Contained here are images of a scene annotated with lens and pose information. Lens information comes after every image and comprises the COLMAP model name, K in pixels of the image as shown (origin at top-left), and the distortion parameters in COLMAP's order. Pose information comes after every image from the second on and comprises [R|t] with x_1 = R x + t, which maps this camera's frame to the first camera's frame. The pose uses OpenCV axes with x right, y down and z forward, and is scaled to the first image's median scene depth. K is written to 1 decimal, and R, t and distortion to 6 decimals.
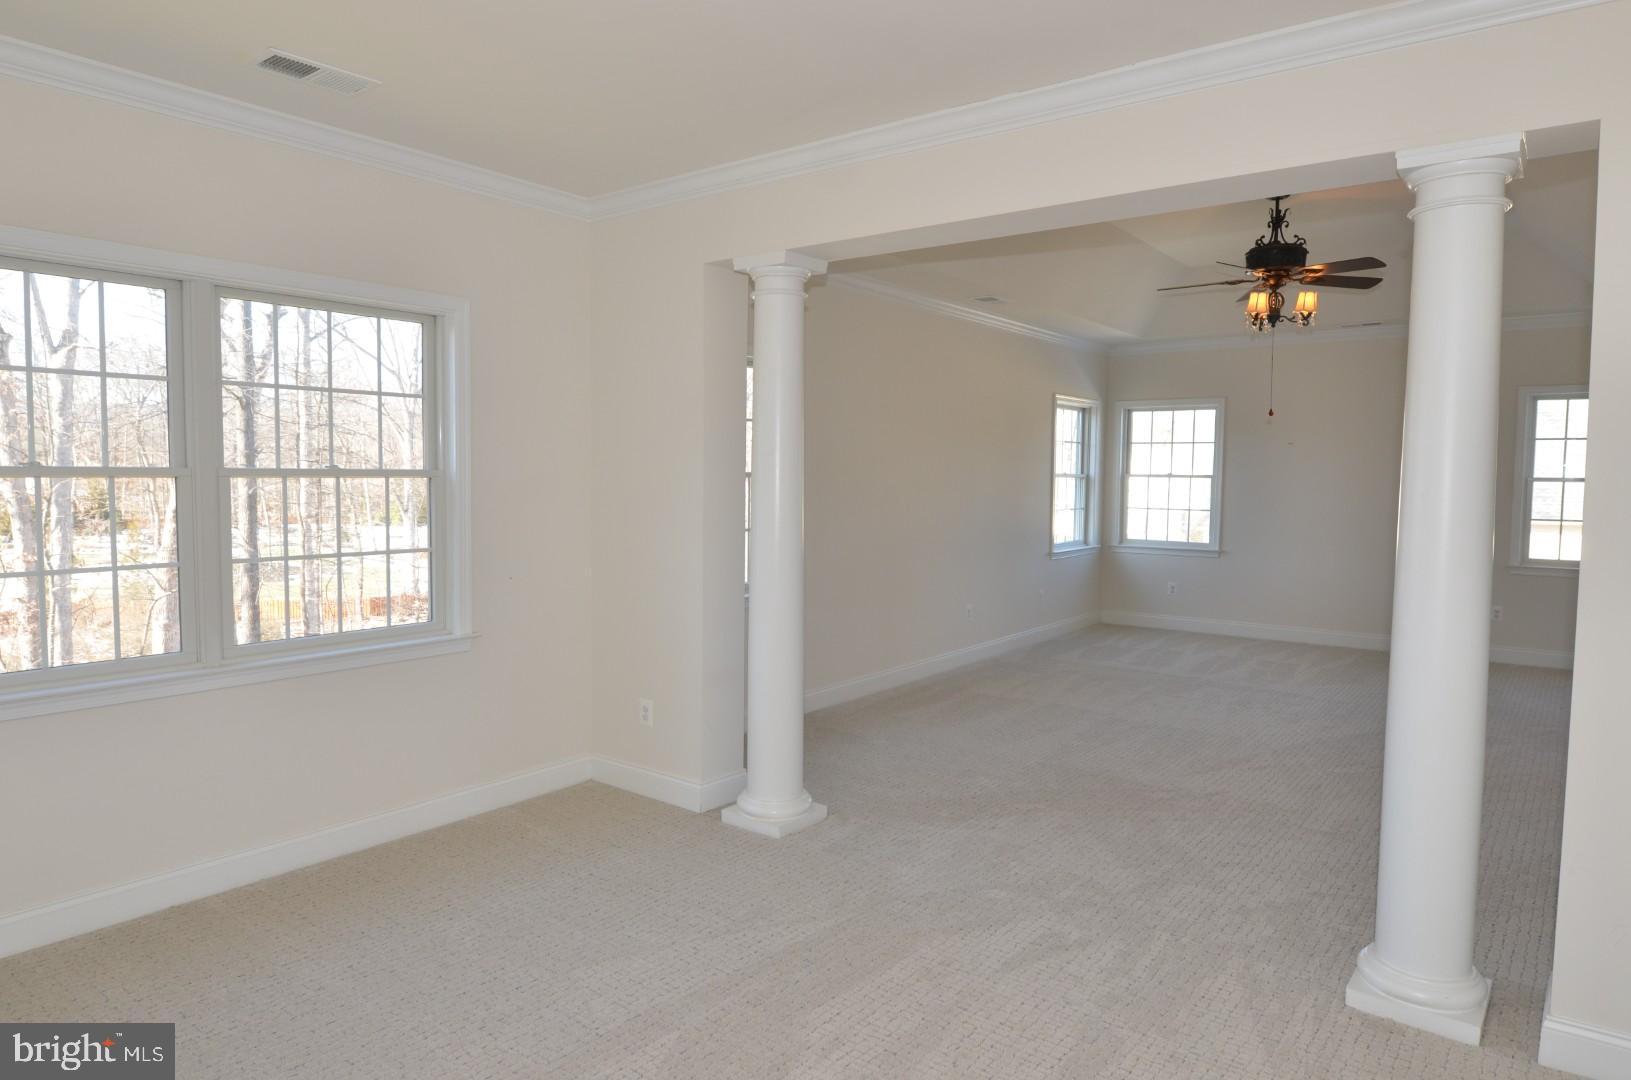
lens RADIAL K [[987.3, 0, 815.5], [0, 987.3, 540.0], [0, 0, 1]] dist [-0.002987, -0.000945]
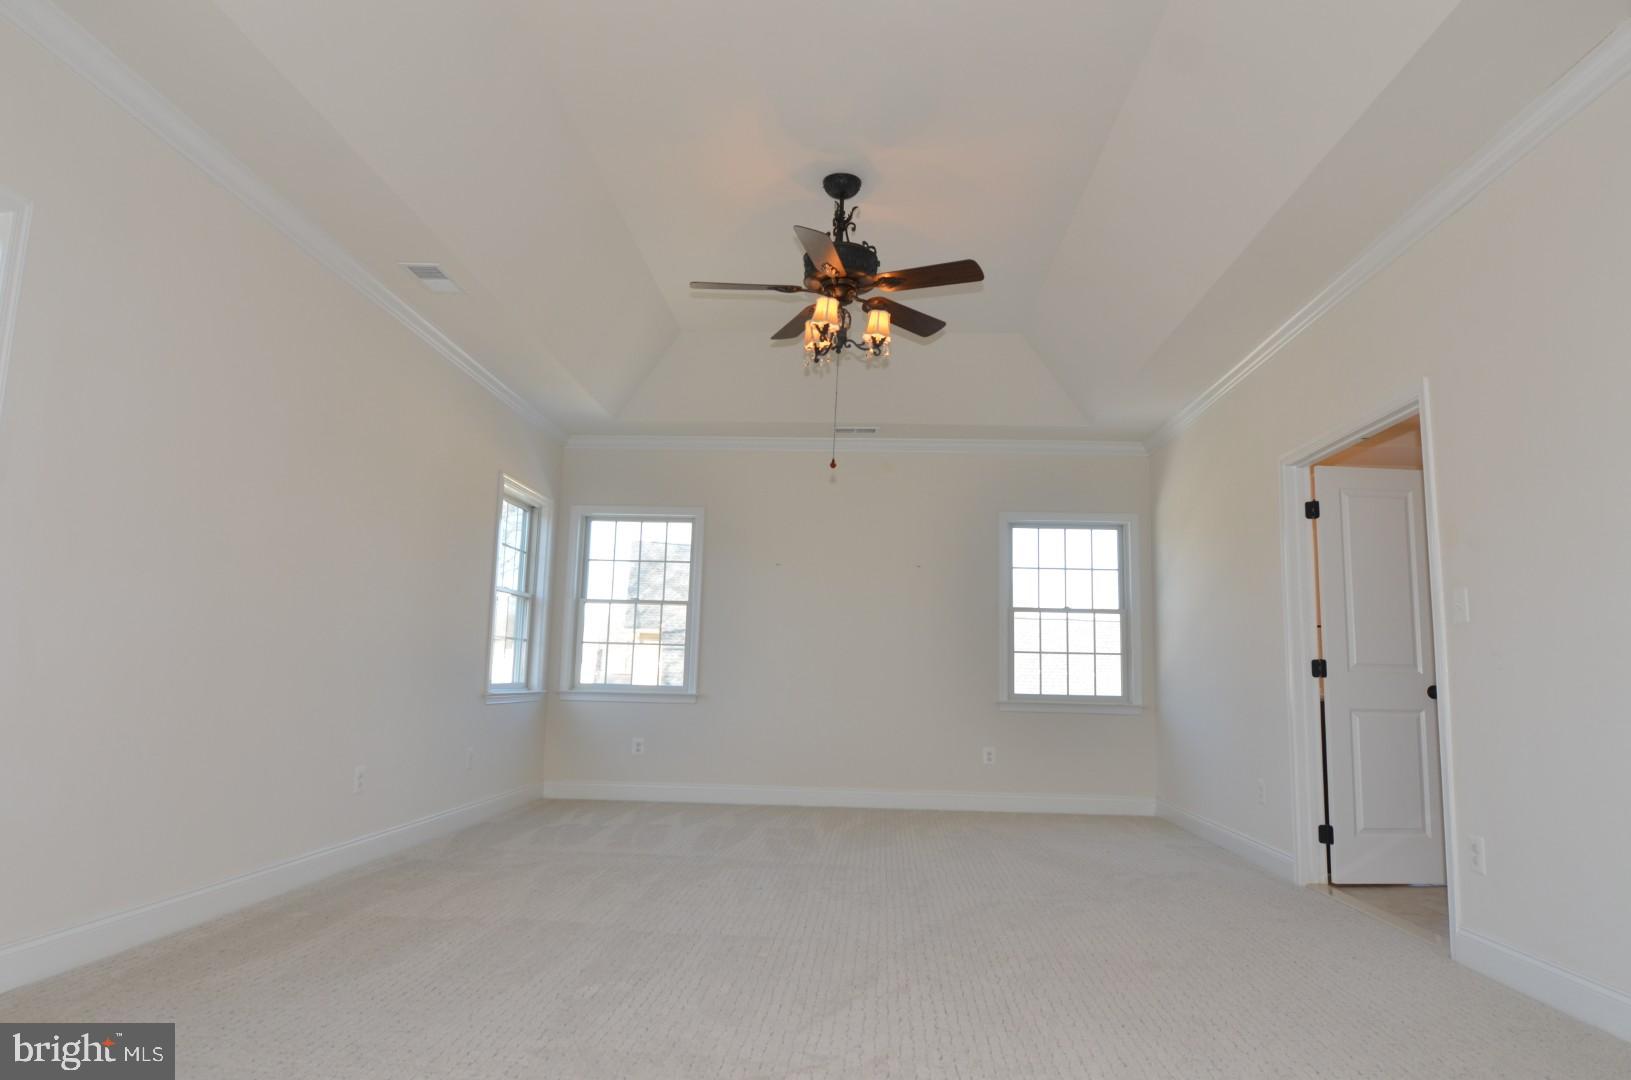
lens RADIAL K [[987.3, 0, 815.5], [0, 987.3, 540.0], [0, 0, 1]] dist [-0.002987, -0.000945]
pose [[0.821019, 0.094405, 0.563041, 0.025743], [0.019928, 0.980893, -0.193525, 0.043119], [-0.570553, 0.170107, 0.803451, 0.272808]]
